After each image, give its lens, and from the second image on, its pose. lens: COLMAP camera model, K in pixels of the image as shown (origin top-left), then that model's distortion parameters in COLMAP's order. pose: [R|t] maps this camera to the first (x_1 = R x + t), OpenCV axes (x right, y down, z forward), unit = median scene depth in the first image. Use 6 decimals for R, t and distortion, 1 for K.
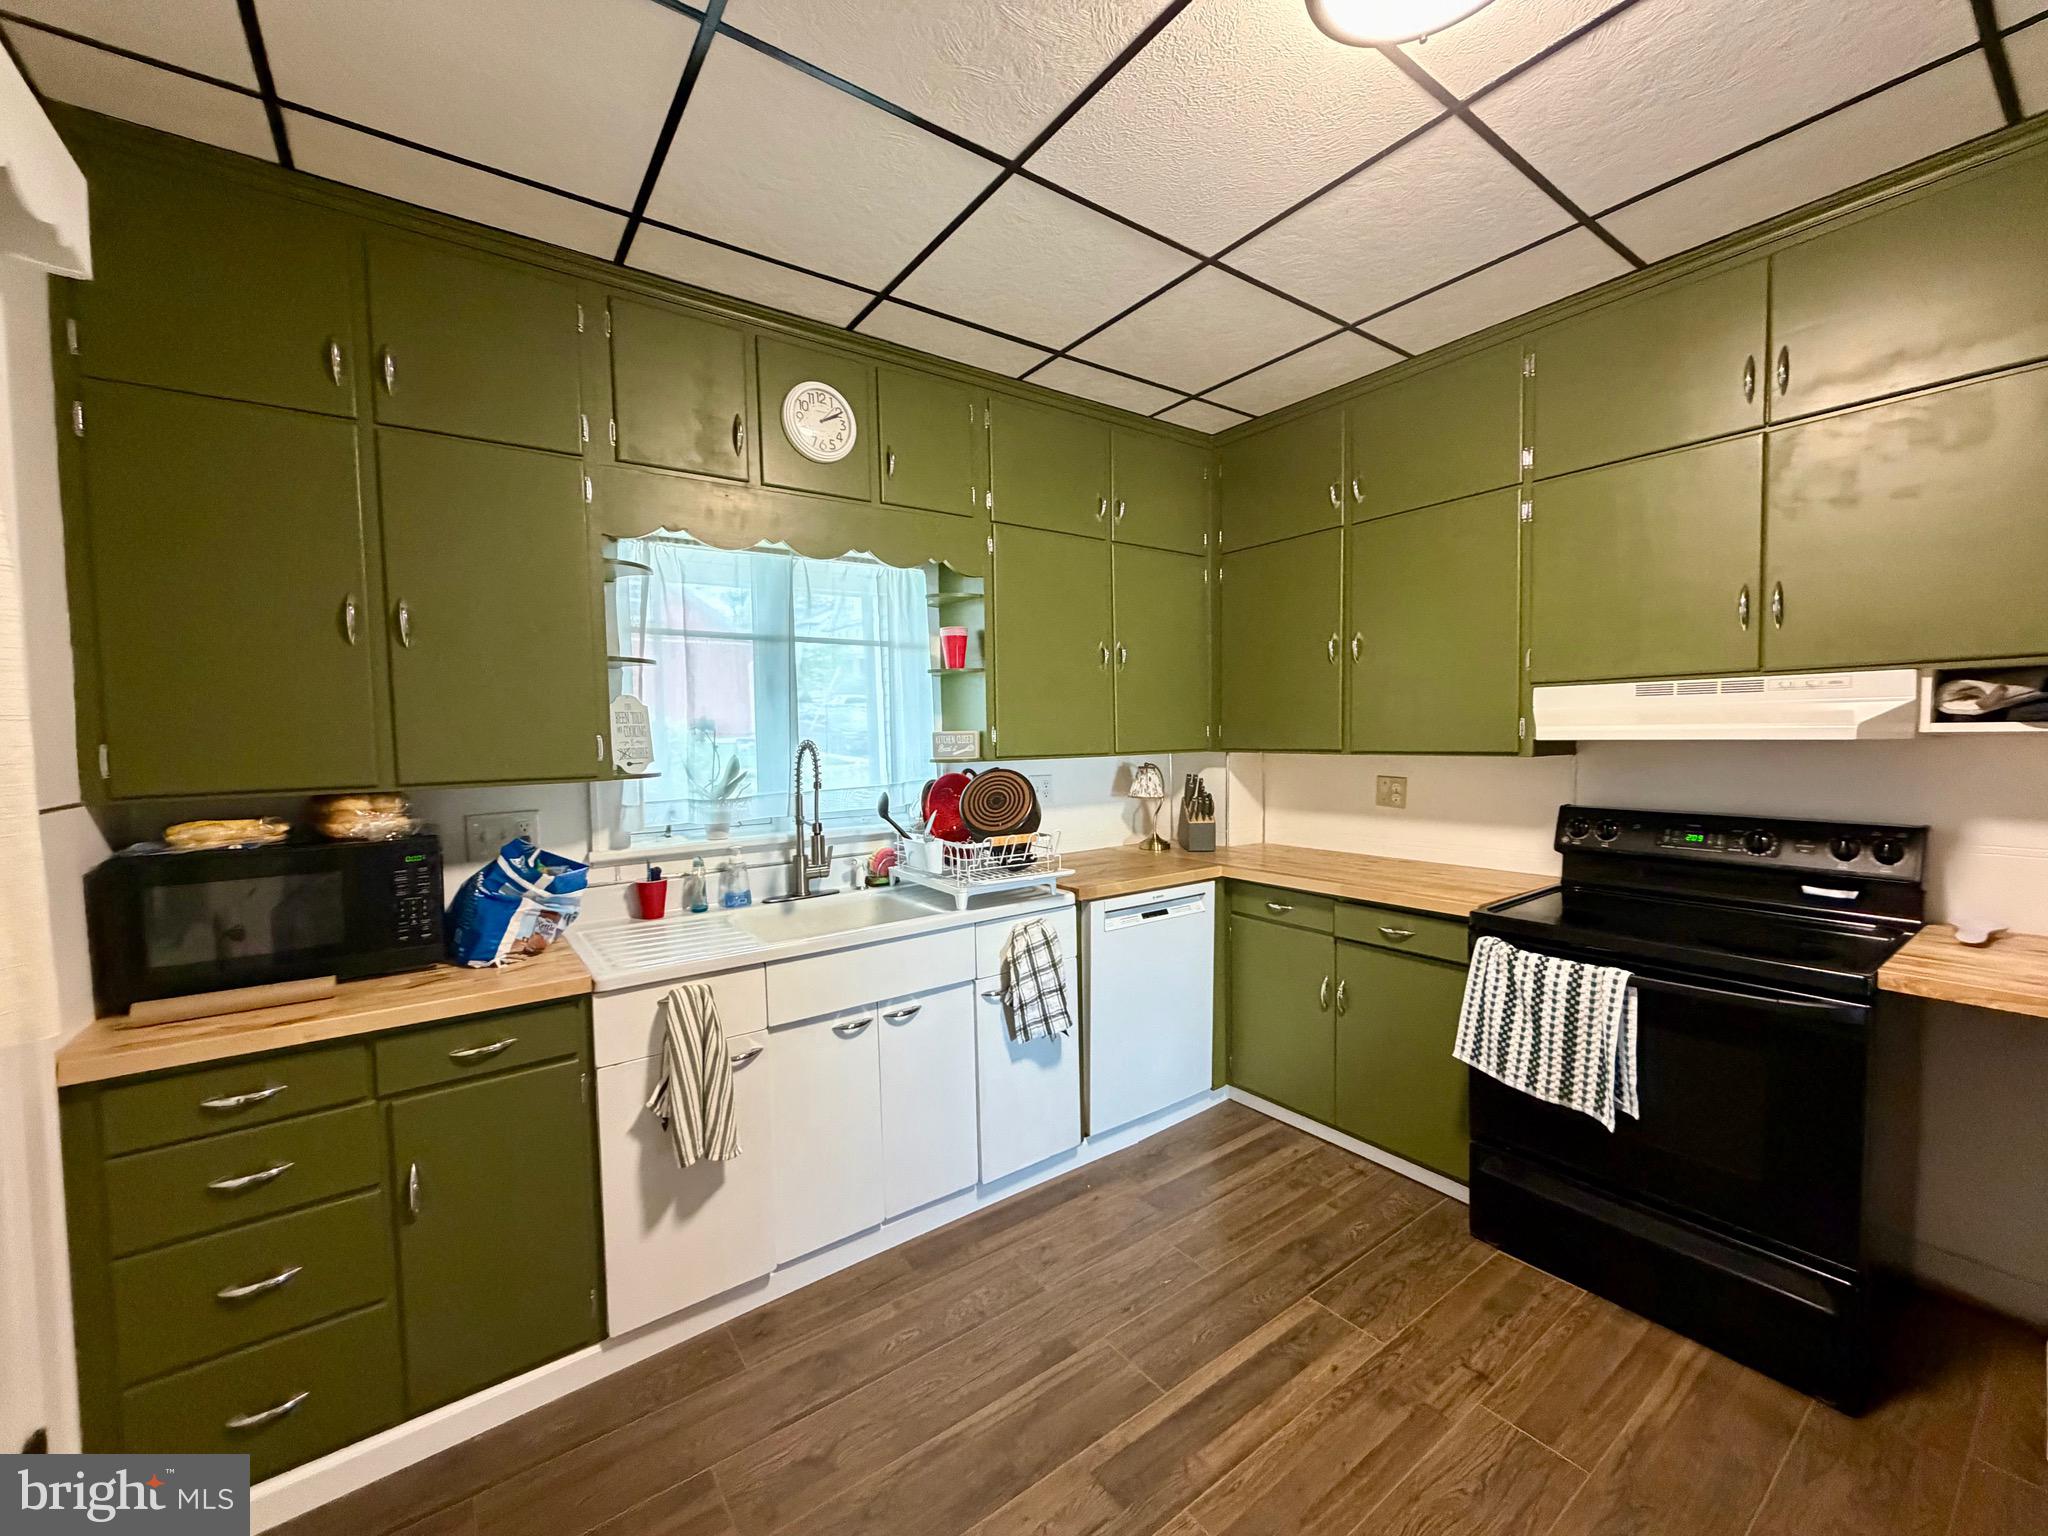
lens RADIAL K [[815.4, 0, 1025.0], [0, 815.4, 771.8], [0, 0, 1]] dist [0.007758, -0.000573]
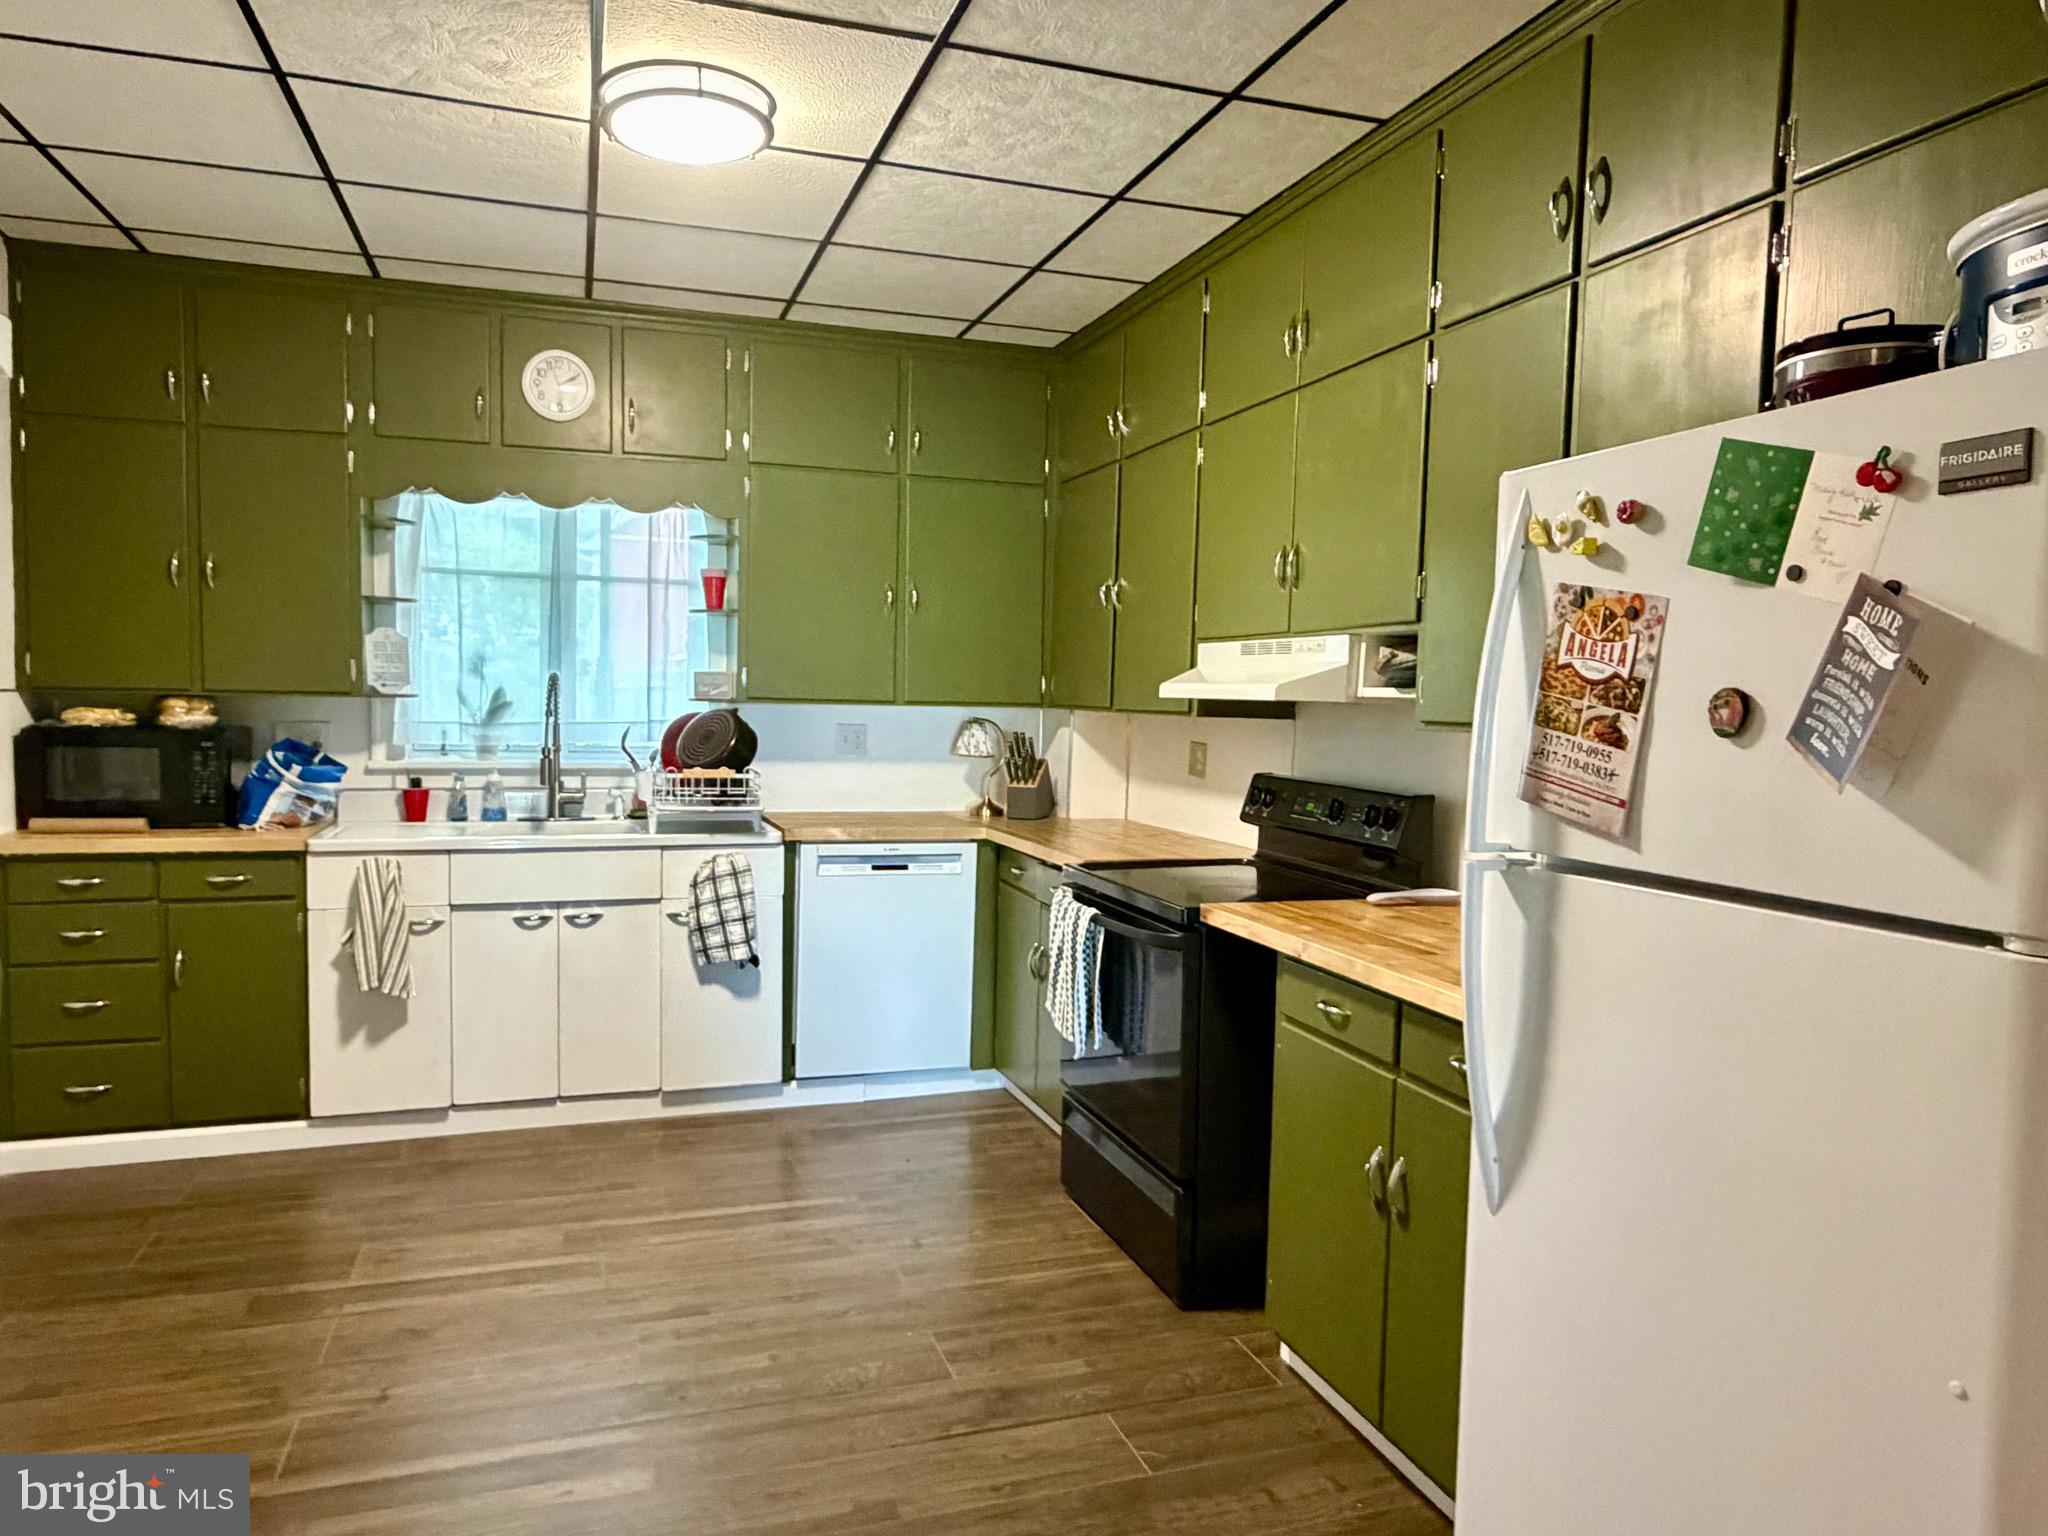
lens RADIAL K [[1334.1, 0, 1015.4], [0, 1334.1, 782.2], [0, 0, 1]] dist [0.016996, 0.005097]
pose [[0.952621, 0.058975, -0.298388, 0.968535], [-0.054170, 0.998235, 0.024355, 0.033858], [0.299298, -0.007037, 0.954134, -0.585378]]
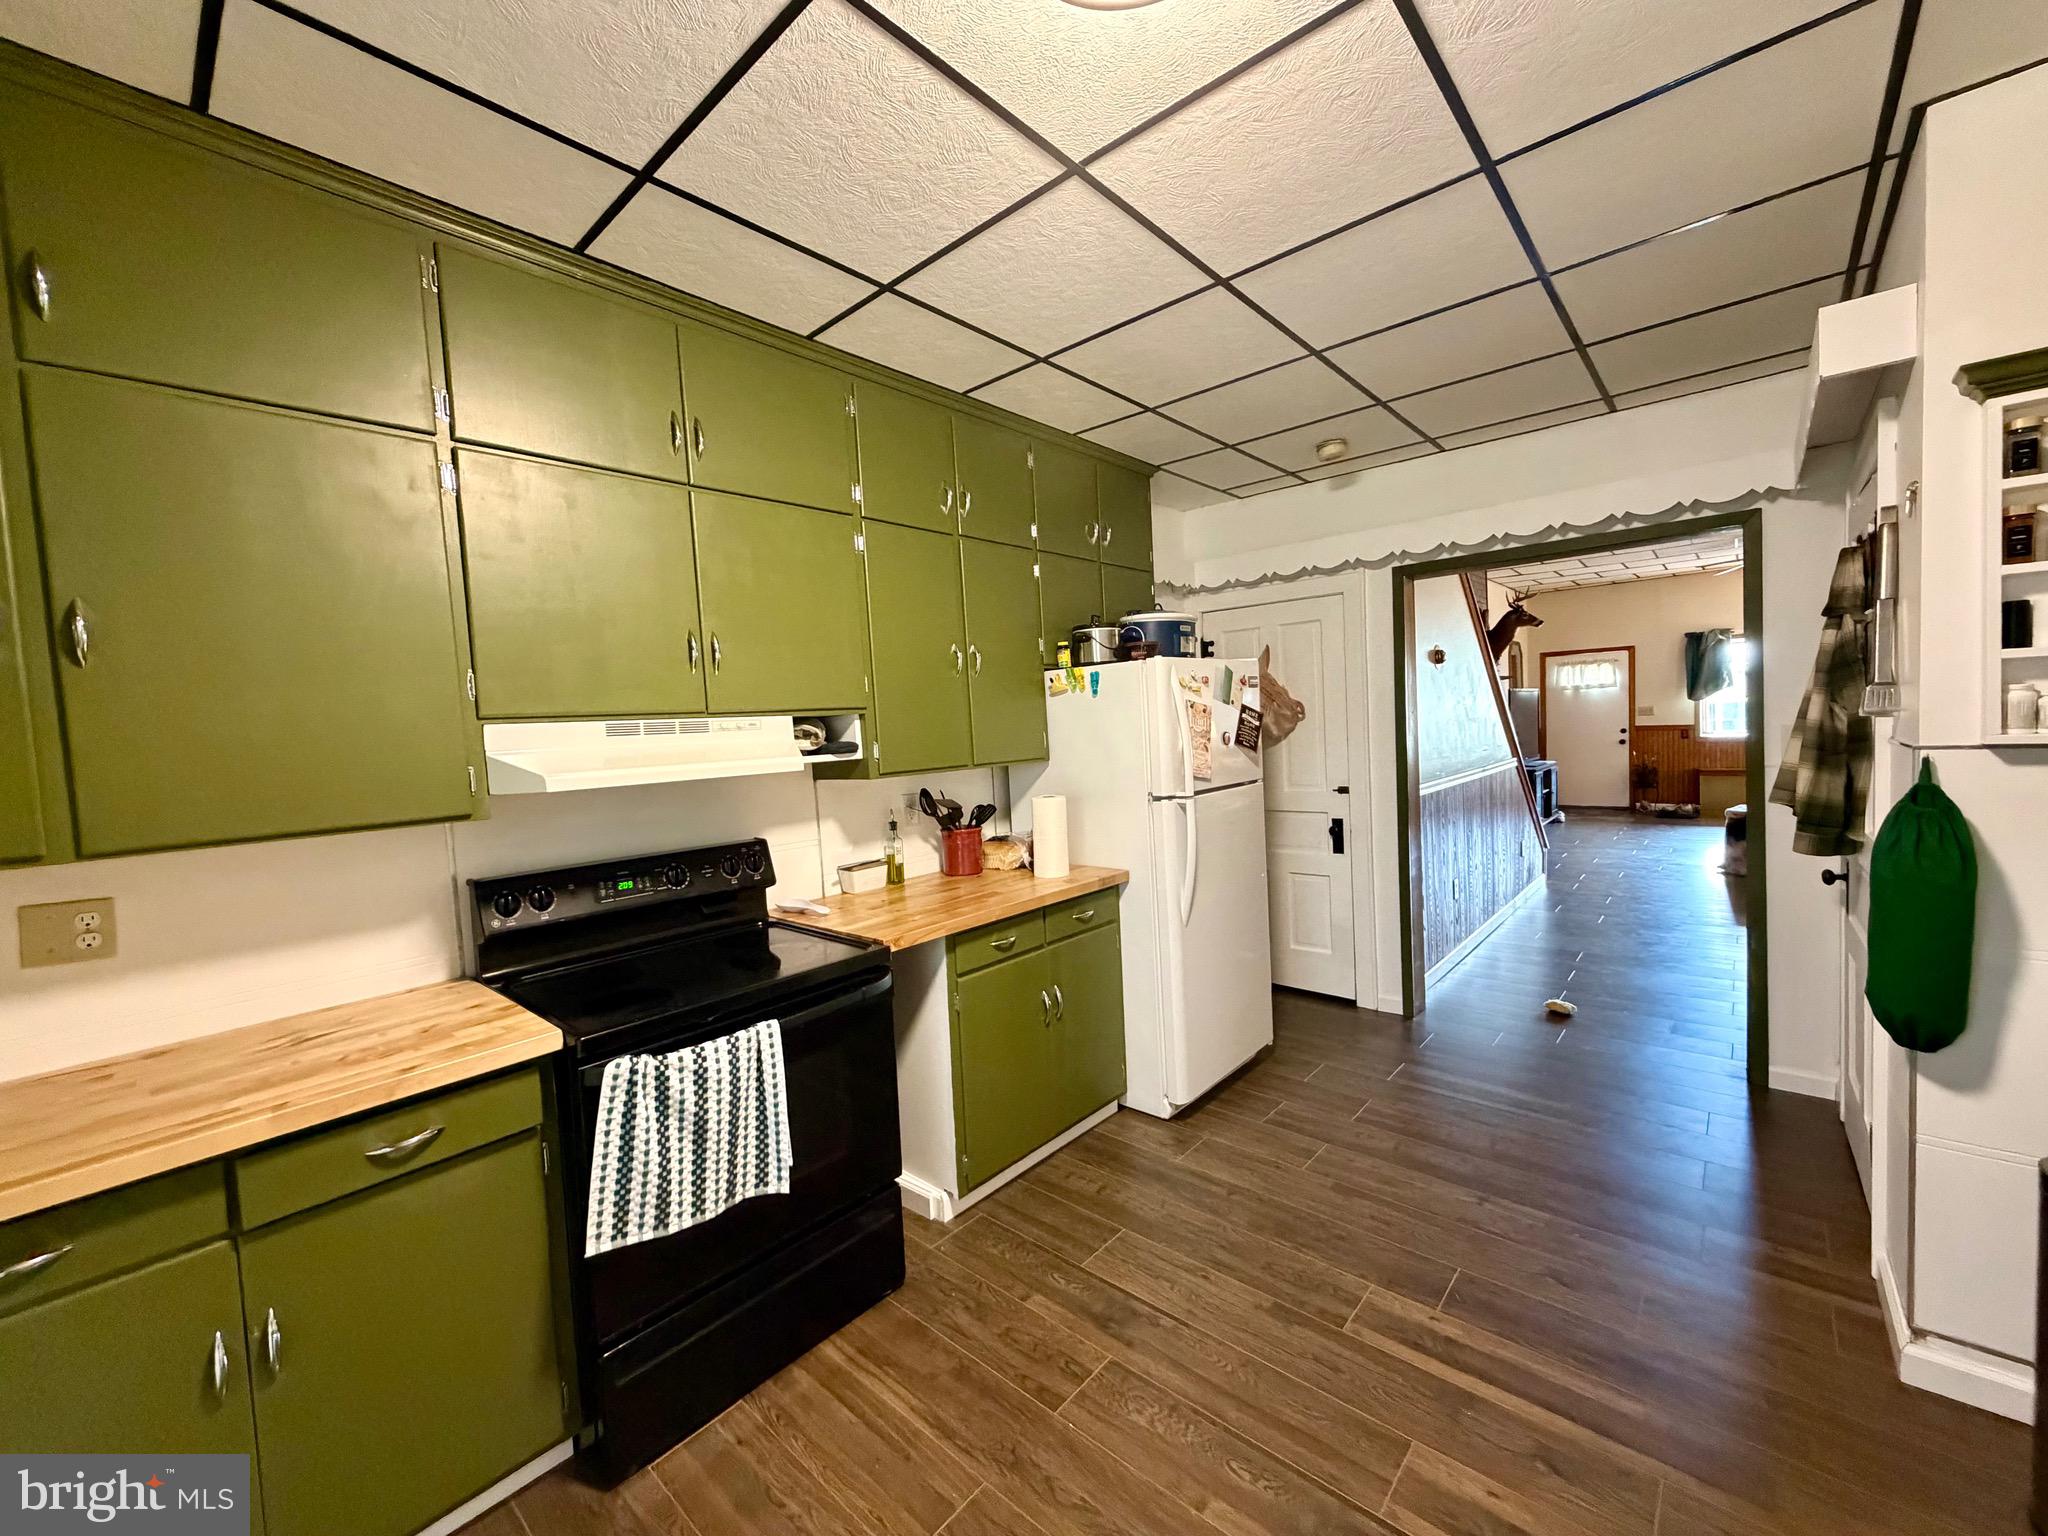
lens RADIAL K [[815.4, 0, 1011.3], [0, 815.4, 772.4], [0, 0, 1]] dist [0.007758, -0.000573]
pose [[-0.199482, -0.028042, 0.979500, -0.206765], [0.103770, 0.993365, 0.049572, -0.051468], [-0.974391, 0.111531, -0.195249, 0.747437]]
